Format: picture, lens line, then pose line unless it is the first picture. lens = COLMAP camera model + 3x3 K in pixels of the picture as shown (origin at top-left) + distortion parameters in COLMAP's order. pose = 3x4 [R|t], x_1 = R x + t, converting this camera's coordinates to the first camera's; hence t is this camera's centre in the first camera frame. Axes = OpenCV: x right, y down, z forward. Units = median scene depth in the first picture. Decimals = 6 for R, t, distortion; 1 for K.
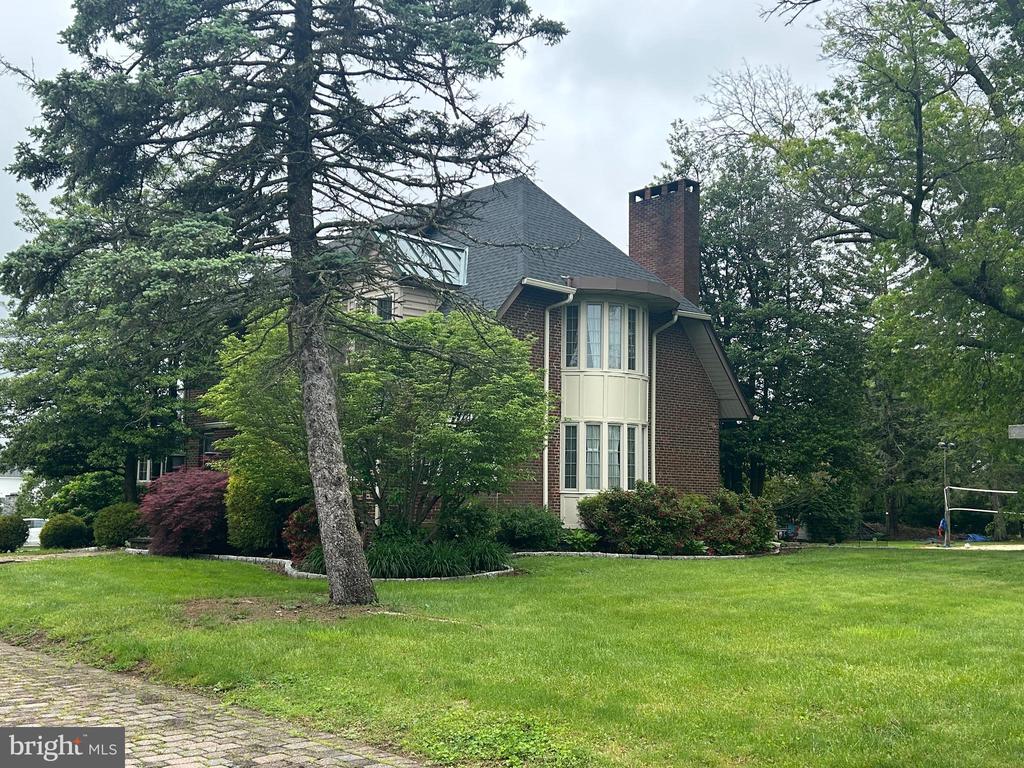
lens RADIAL K [[1205.0, 0, 512.0], [0, 1205.0, 384.0], [0, 0, 1]] dist [0.258154, -0.859550]
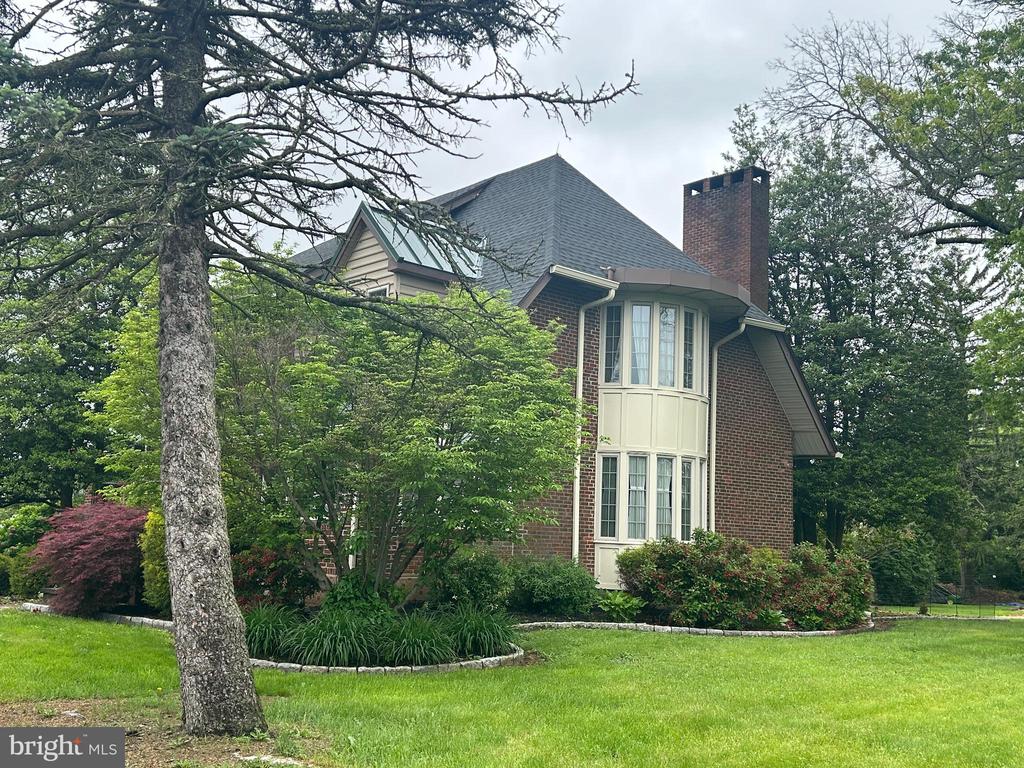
lens RADIAL K [[1205.0, 0, 512.0], [0, 1205.0, 384.0], [0, 0, 1]] dist [0.258154, -0.859550]
pose [[0.999264, 0.018675, -0.033517, 0.010679], [-0.019923, 0.999106, -0.037289, 0.017671], [0.032790, 0.037929, 0.998742, 0.207011]]
